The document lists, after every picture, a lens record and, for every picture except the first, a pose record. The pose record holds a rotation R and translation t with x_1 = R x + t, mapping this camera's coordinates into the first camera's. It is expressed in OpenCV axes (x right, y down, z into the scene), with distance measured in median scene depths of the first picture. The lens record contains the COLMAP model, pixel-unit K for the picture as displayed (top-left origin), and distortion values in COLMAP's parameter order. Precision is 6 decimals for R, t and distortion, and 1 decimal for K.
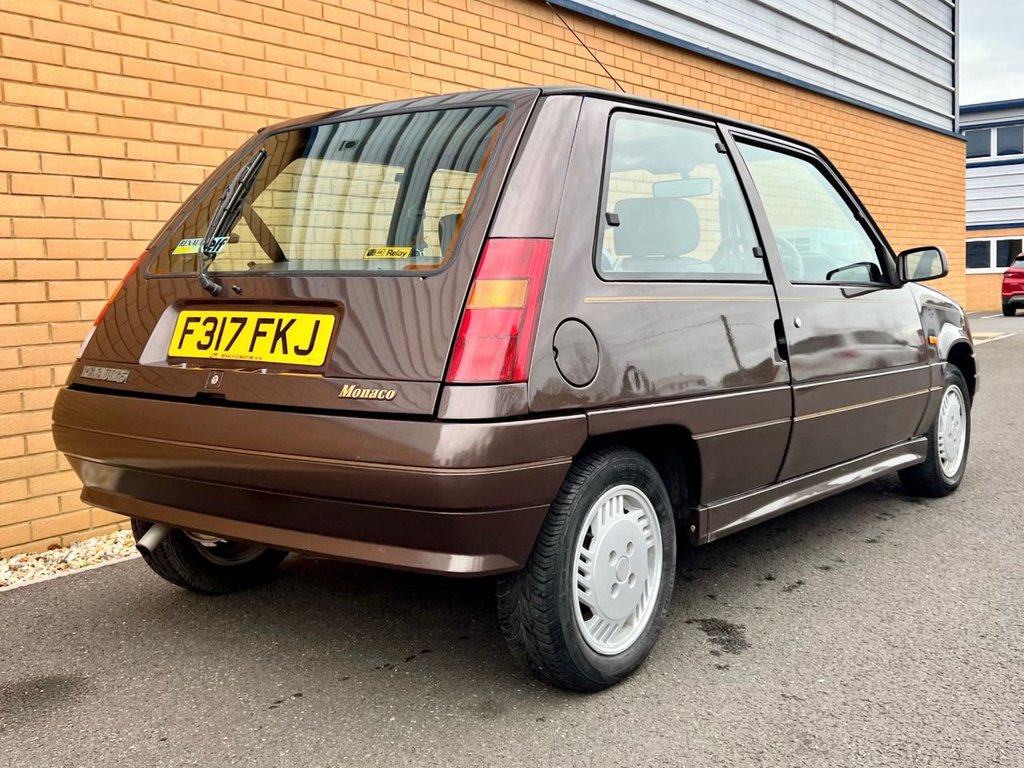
lens RADIAL K [[1061.7, 0, 531.2], [0, 1061.7, 382.7], [0, 0, 1]] dist [0.081509, -0.150314]
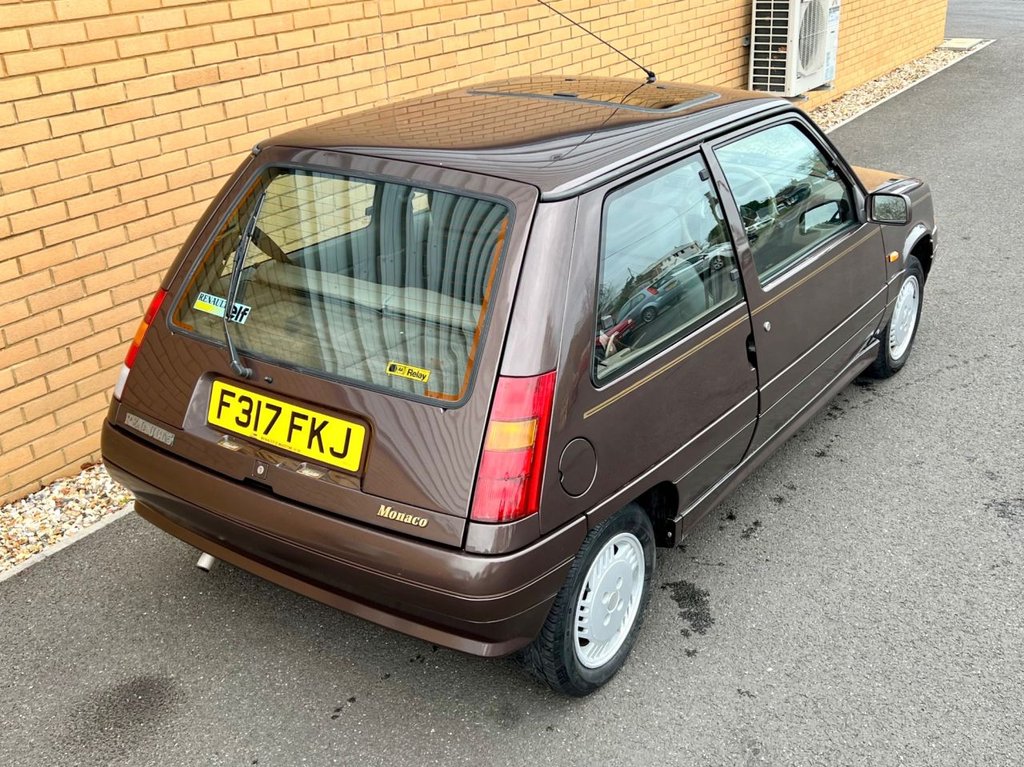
lens RADIAL K [[1088.0, 0, 530.0], [0, 1088.0, 388.2], [0, 0, 1]] dist [0.079545, -0.126885]
pose [[0.998949, -0.029273, 0.035261, -0.043559], [0.016236, 0.945561, 0.325039, -0.442904], [-0.042856, -0.324125, 0.945043, -0.090970]]
